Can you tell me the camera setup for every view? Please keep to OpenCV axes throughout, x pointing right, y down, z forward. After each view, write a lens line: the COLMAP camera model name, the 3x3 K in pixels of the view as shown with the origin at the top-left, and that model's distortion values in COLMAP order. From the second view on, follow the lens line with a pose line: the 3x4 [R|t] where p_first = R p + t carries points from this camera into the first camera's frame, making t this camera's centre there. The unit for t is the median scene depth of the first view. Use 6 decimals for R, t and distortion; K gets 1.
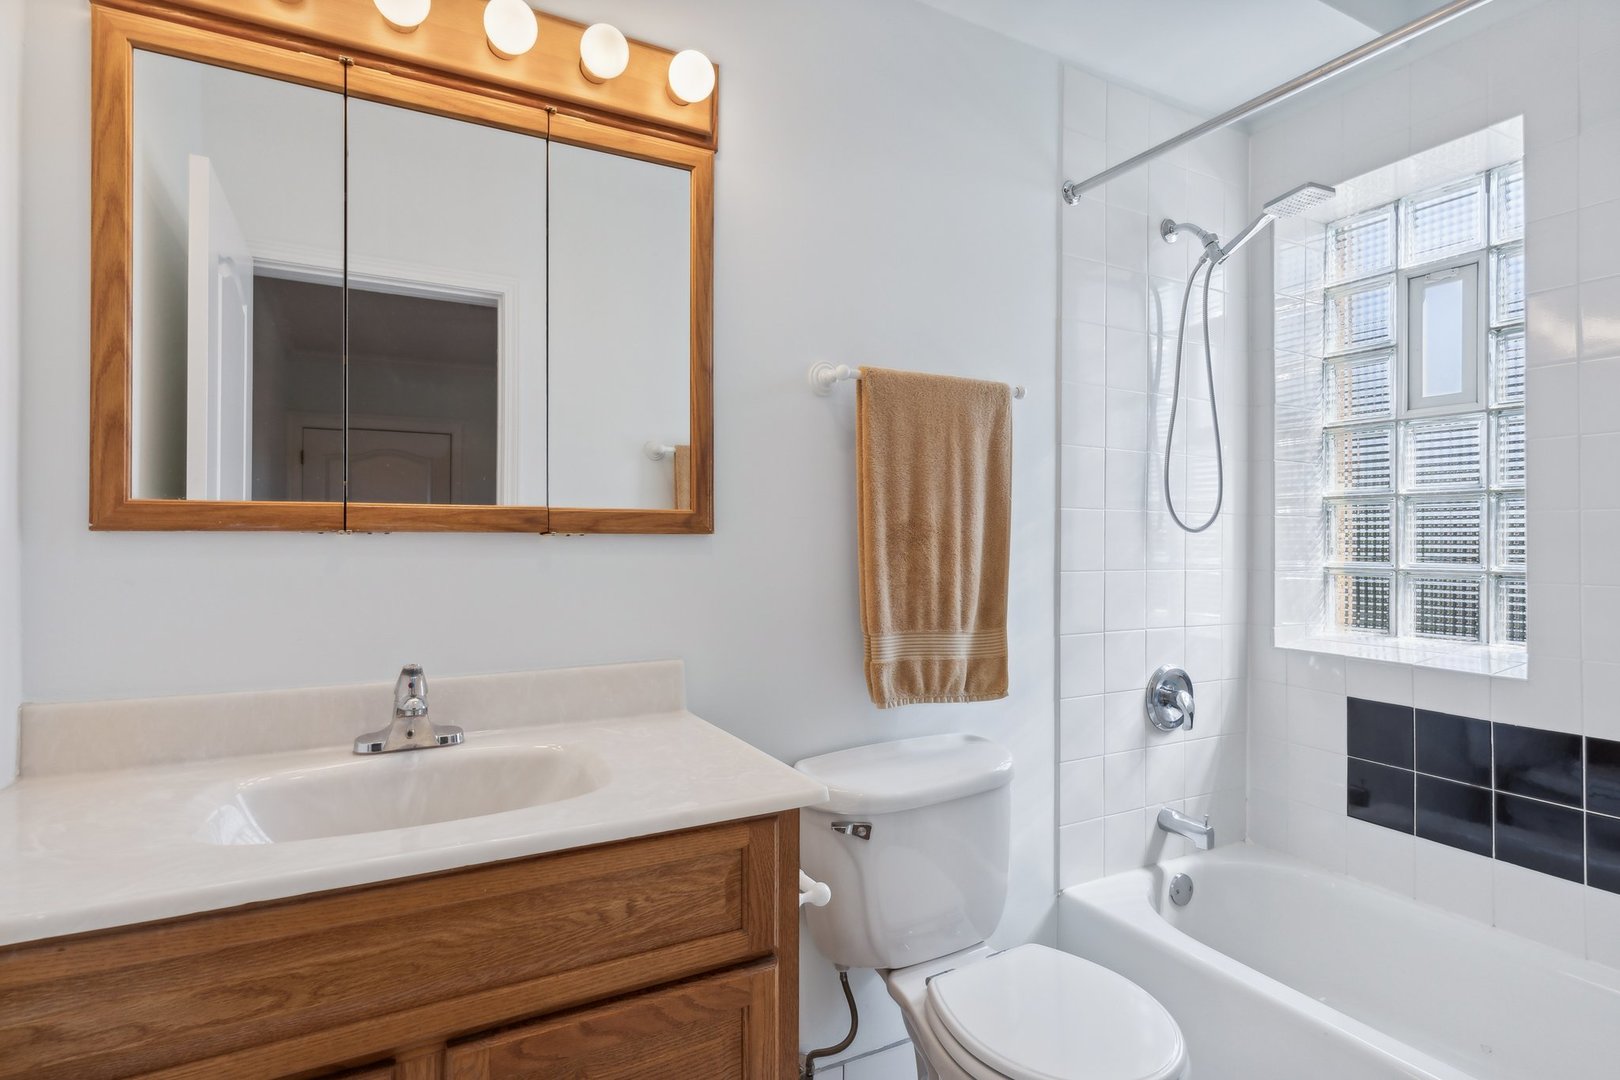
lens RADIAL K [[808.5, 0, 803.9], [0, 808.5, 540.4], [0, 0, 1]] dist [-0.003946, -0.000862]
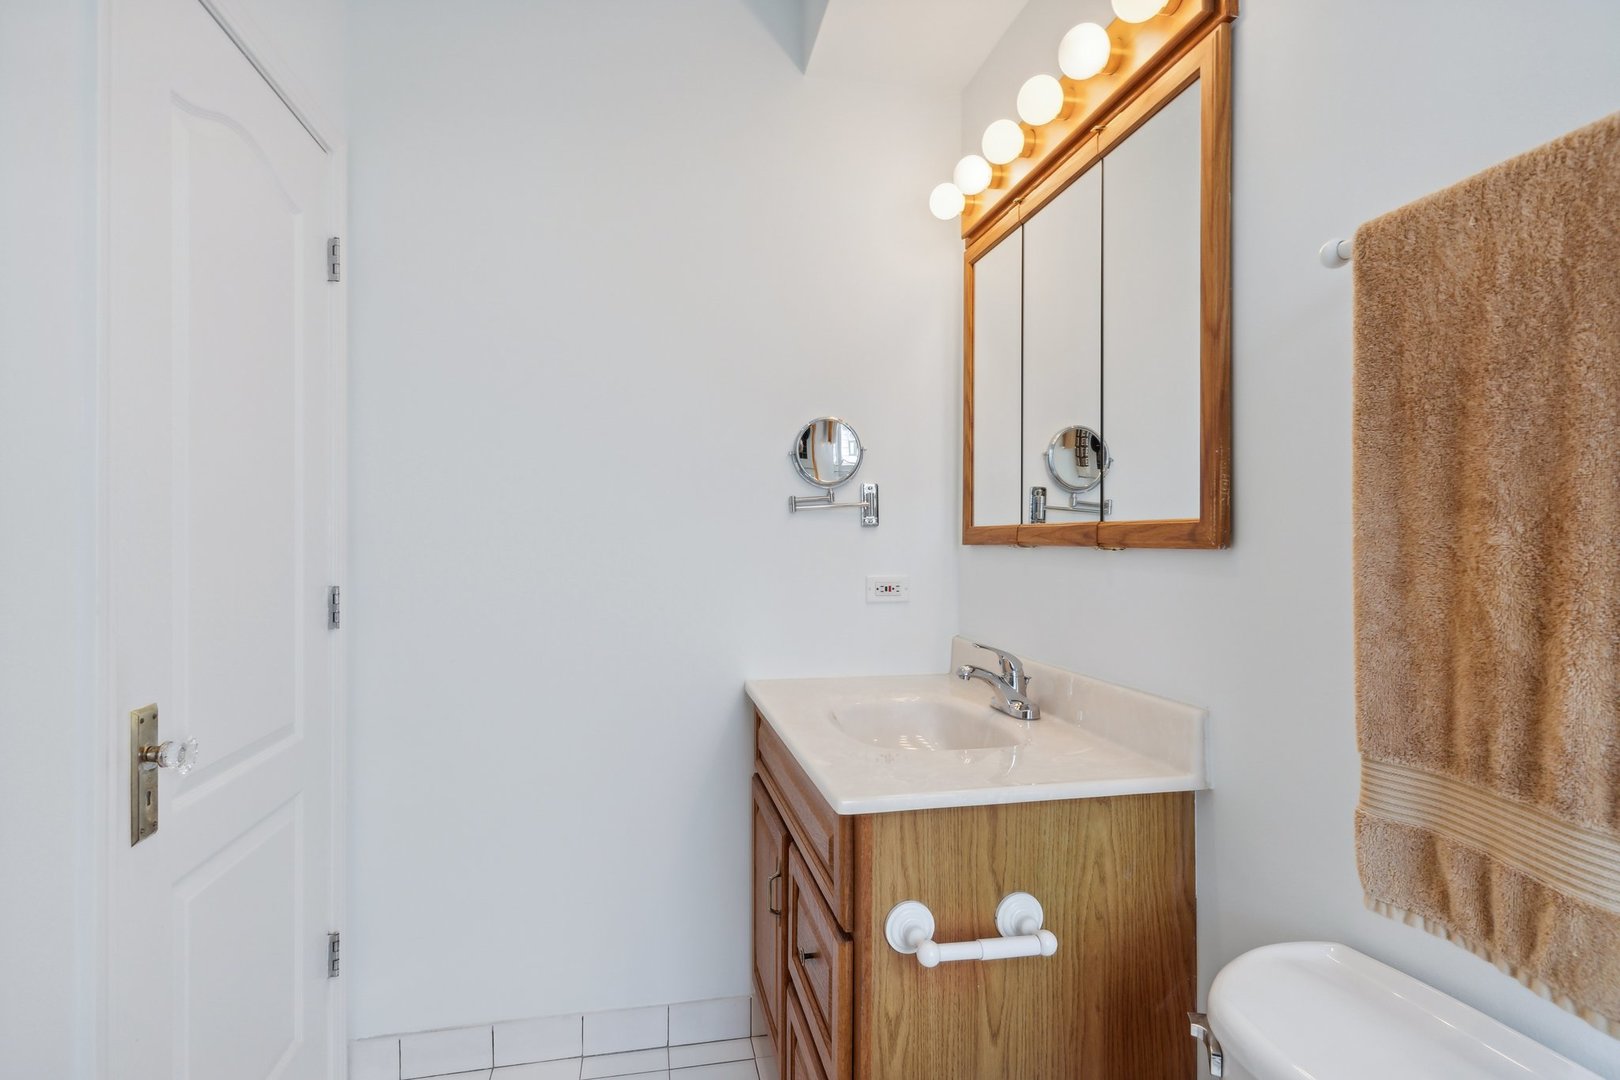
lens RADIAL K [[808.5, 0, 803.9], [0, 808.5, 540.4], [0, 0, 1]] dist [-0.003946, -0.000862]
pose [[-0.254449, -0.002236, -0.967084, 0.720469], [-0.004635, 0.999989, -0.001092, -0.014012], [0.967075, 0.004204, -0.254457, 0.860069]]
